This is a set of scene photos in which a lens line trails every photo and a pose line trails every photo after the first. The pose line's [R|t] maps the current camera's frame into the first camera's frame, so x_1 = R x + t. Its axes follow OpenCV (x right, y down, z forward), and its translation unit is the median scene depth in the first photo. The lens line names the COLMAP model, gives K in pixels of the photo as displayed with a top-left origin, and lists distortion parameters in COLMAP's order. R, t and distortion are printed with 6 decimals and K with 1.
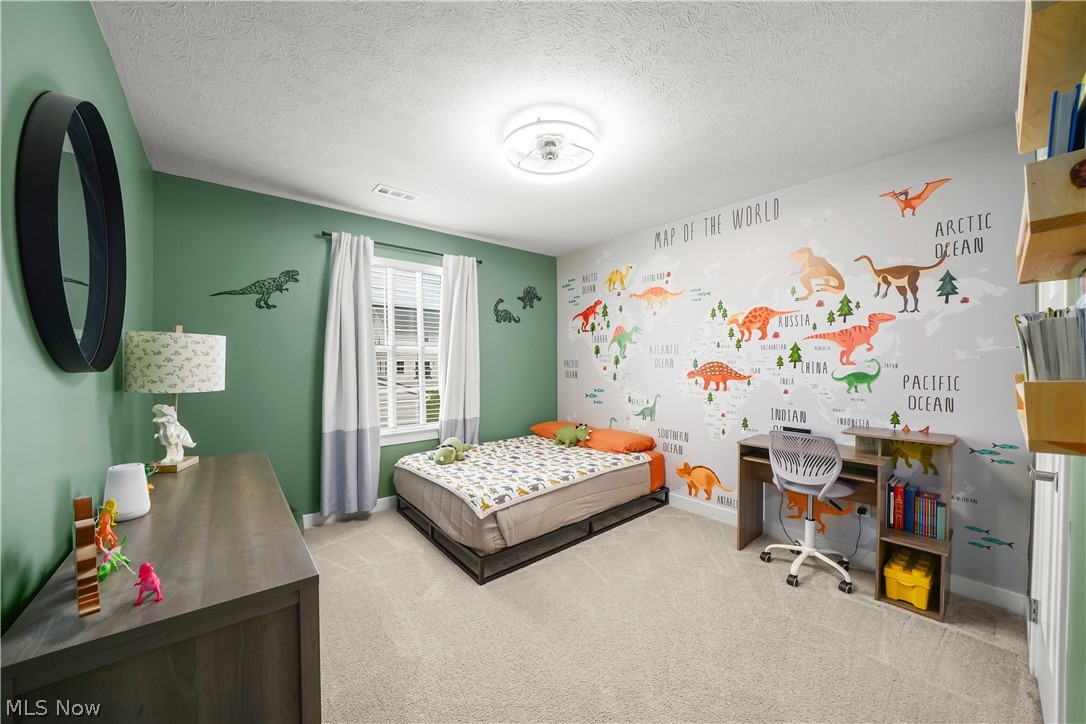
lens RADIAL K [[381.9, 0, 536.0], [0, 381.9, 366.9], [0, 0, 1]] dist [-0.017316, 0.000395]
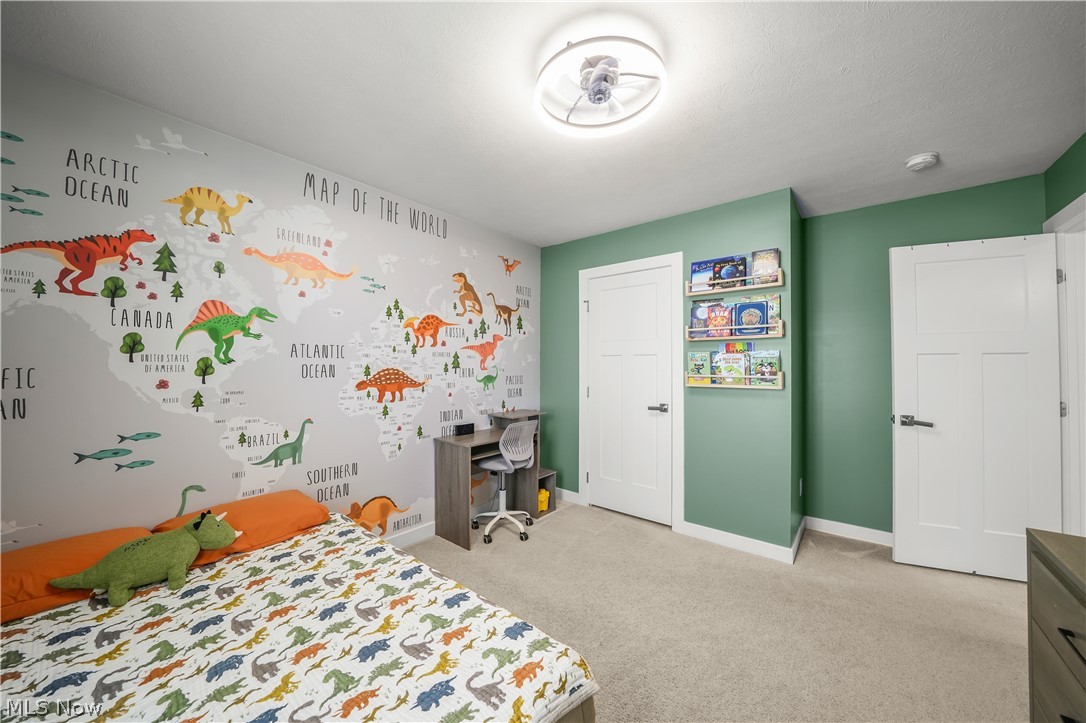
lens RADIAL K [[381.9, 0, 536.0], [0, 381.9, 366.4], [0, 0, 1]] dist [-0.017316, 0.000395]
pose [[-0.168112, 0.006339, 0.985747, -0.455230], [0.025036, 0.999684, -0.002159, -0.008528], [-0.985450, 0.024316, -0.168218, 0.855318]]
